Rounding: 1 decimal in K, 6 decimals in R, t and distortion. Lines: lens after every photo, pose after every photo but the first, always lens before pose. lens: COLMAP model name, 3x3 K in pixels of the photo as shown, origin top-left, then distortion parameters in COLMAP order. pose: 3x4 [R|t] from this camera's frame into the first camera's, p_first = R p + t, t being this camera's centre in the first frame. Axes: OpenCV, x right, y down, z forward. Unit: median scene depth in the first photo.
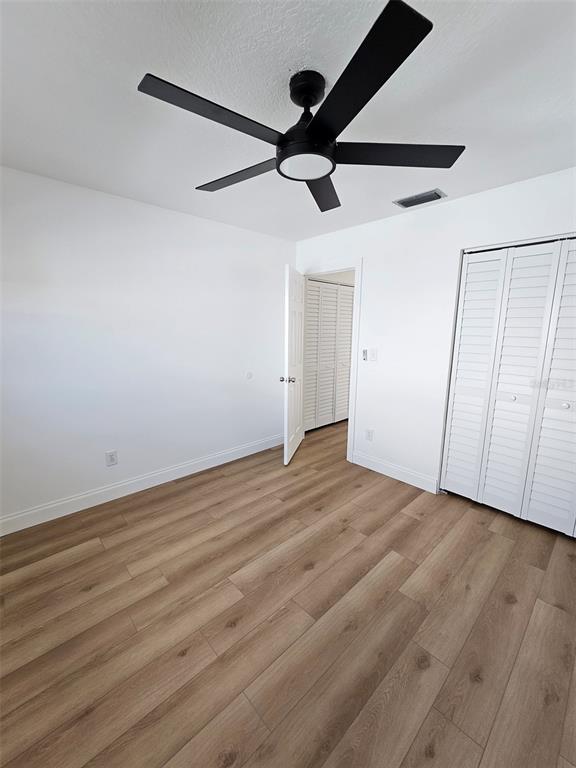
lens RADIAL K [[311.1, 0, 288.0], [0, 311.1, 384.0], [0, 0, 1]] dist [0.000790, 0.000021]
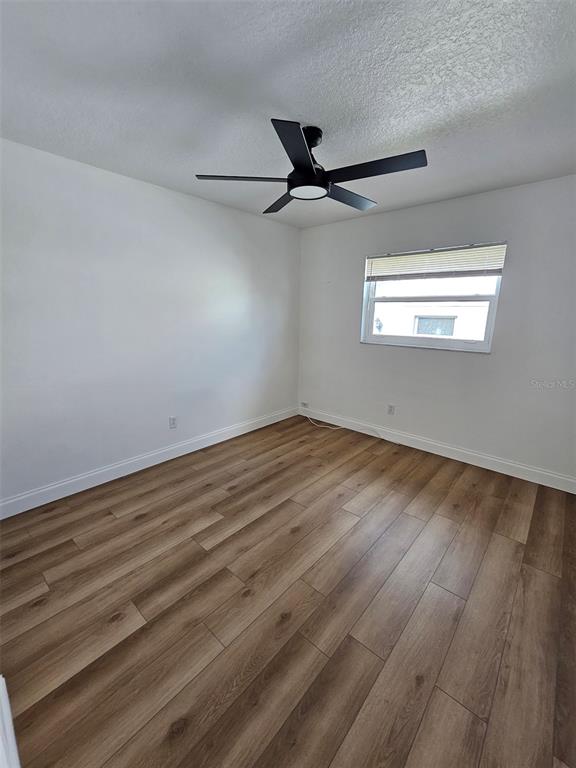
lens RADIAL K [[311.1, 0, 288.0], [0, 311.1, 384.0], [0, 0, 1]] dist [0.000790, 0.000021]
pose [[-0.995914, 0.002615, -0.090272, 0.188175], [-0.034274, 0.913855, 0.404592, -0.319055], [0.083554, 0.406033, -0.910031, 1.760426]]
